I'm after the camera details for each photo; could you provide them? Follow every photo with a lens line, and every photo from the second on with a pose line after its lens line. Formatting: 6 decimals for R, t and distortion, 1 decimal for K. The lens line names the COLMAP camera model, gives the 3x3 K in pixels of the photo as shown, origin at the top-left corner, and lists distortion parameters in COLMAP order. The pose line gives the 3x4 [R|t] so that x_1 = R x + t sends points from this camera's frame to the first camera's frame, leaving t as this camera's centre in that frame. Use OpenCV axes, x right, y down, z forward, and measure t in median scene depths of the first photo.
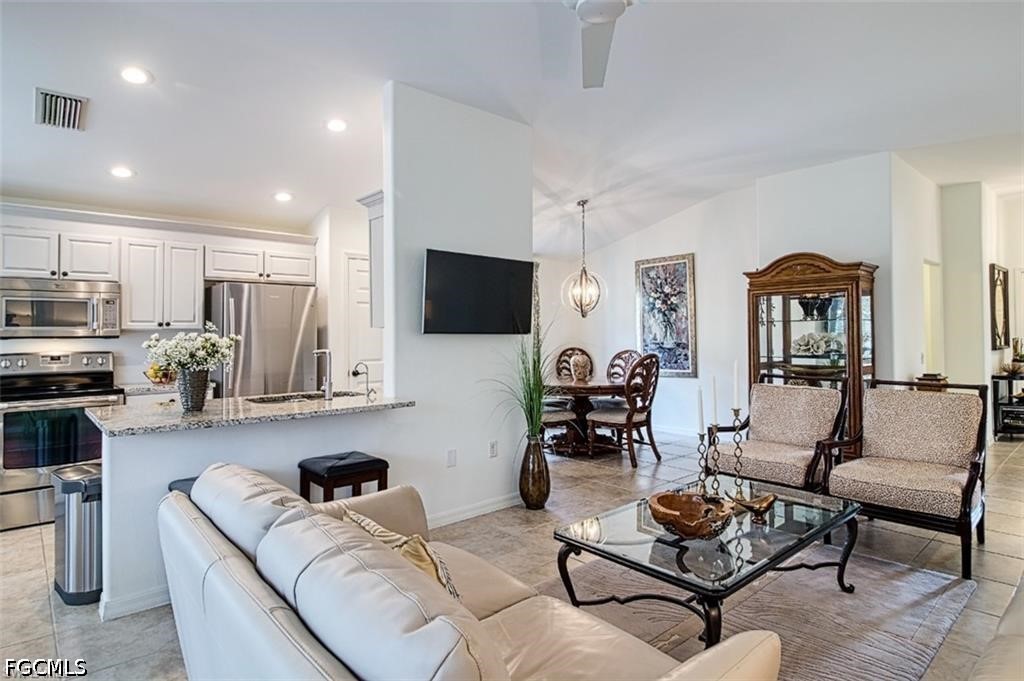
lens RADIAL K [[549.8, 0, 513.6], [0, 549.8, 323.0], [0, 0, 1]] dist [-0.001703, -0.000574]
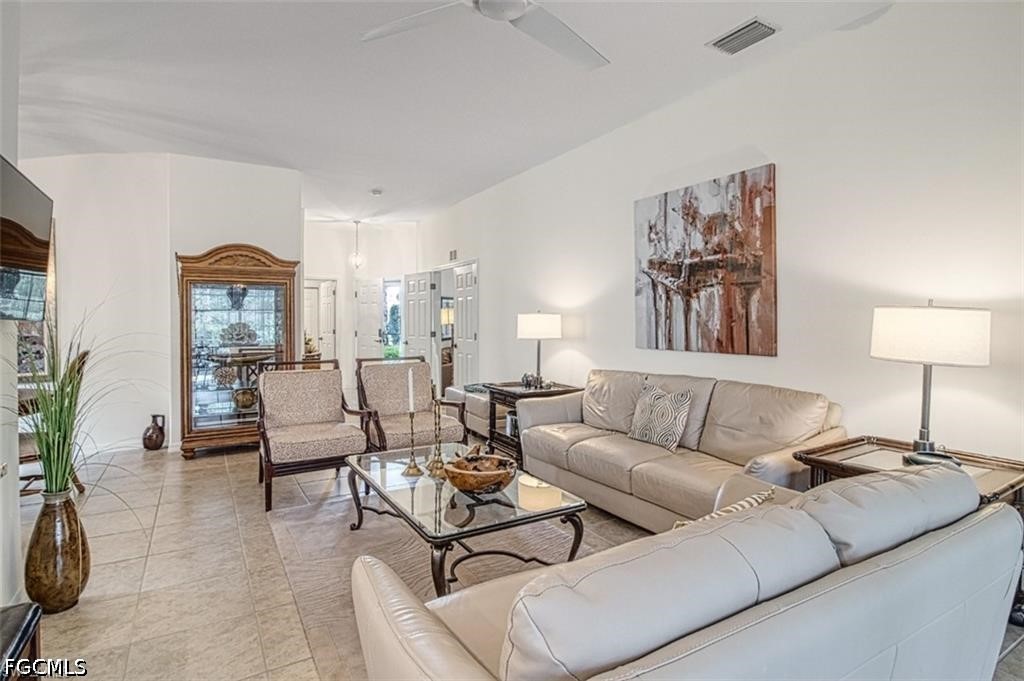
lens RADIAL K [[530.2, 0, 513.4], [0, 530.2, 323.0], [0, 0, 1]] dist [-0.000594, -0.000410]
pose [[0.195466, 0.001914, 0.980709, -0.360177], [-0.015682, 0.999876, 0.001174, 0.010524], [-0.980585, -0.015609, 0.195472, 0.314242]]
